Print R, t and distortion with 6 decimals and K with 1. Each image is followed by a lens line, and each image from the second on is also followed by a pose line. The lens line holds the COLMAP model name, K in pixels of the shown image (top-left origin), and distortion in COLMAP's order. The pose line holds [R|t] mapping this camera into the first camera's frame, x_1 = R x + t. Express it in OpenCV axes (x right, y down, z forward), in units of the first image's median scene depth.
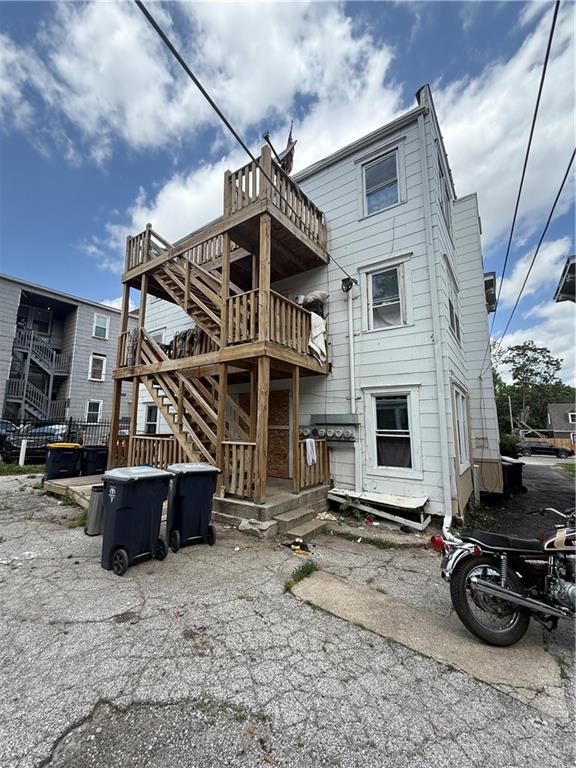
lens RADIAL K [[307.5, 0, 294.7], [0, 307.5, 376.8], [0, 0, 1]] dist [-0.002599, -0.000600]
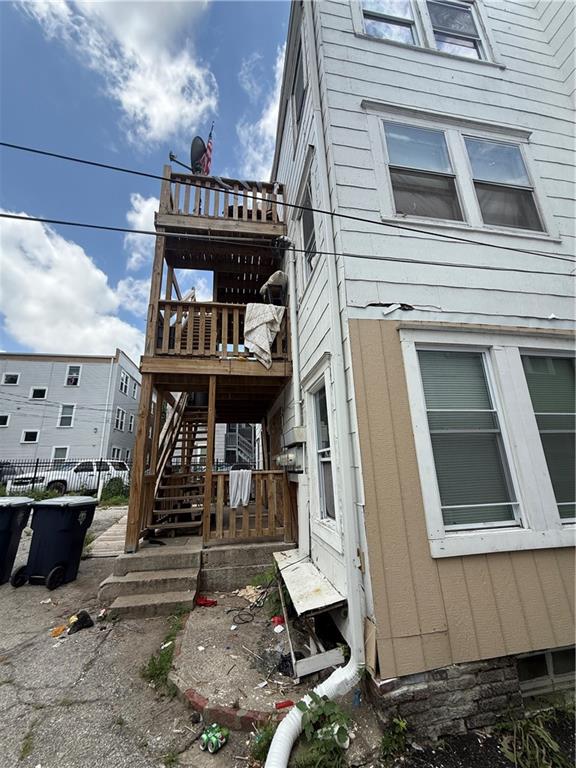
lens RADIAL K [[307.5, 0, 289.0], [0, 307.5, 378.7], [0, 0, 1]] dist [-0.002599, -0.000600]
pose [[0.697479, -0.226643, -0.679821, 1.514509], [0.144802, 0.973673, -0.176047, 0.312170], [0.701823, 0.024350, 0.711935, 1.284757]]
